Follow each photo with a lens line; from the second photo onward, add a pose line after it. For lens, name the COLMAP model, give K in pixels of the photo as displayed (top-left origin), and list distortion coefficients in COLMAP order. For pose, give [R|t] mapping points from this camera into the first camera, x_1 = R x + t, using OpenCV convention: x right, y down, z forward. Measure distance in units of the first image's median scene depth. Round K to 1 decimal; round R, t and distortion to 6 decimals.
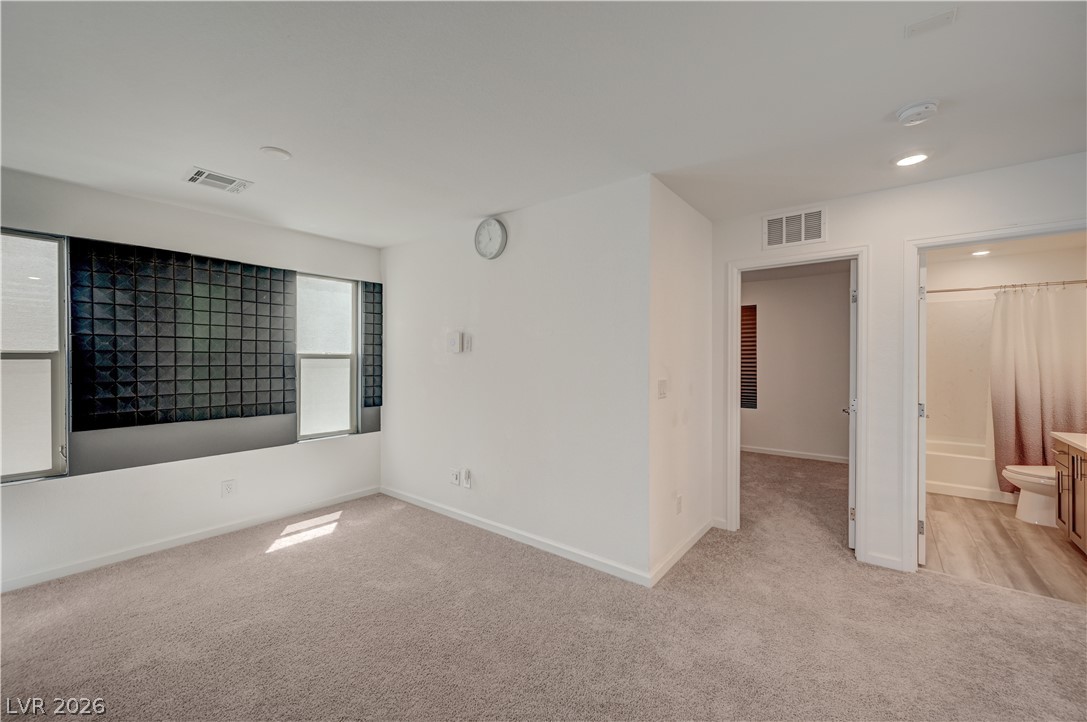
lens RADIAL K [[434.3, 0, 549.7], [0, 434.3, 361.8], [0, 0, 1]] dist [0.000962, -0.000063]
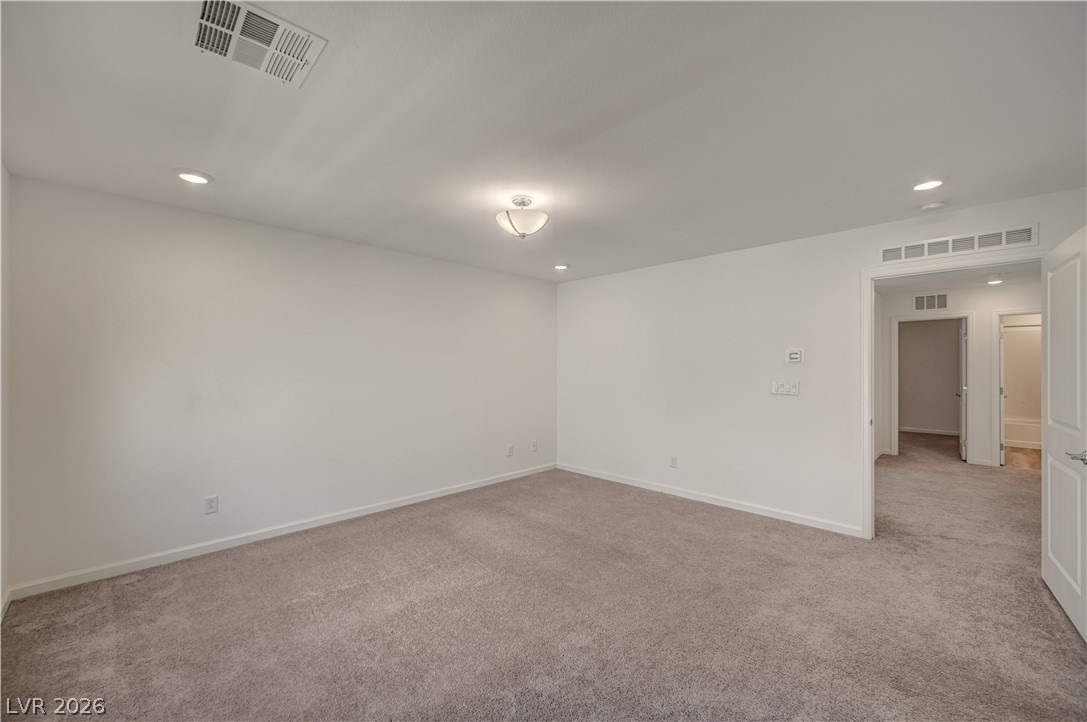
lens RADIAL K [[434.3, 0, 549.7], [0, 434.3, 366.9], [0, 0, 1]] dist [0.000962, -0.000063]
pose [[0.989052, -0.004451, -0.147497, -0.910225], [0.004155, 0.999989, -0.002313, -0.008771], [0.147506, 0.001675, 0.989060, -1.282289]]
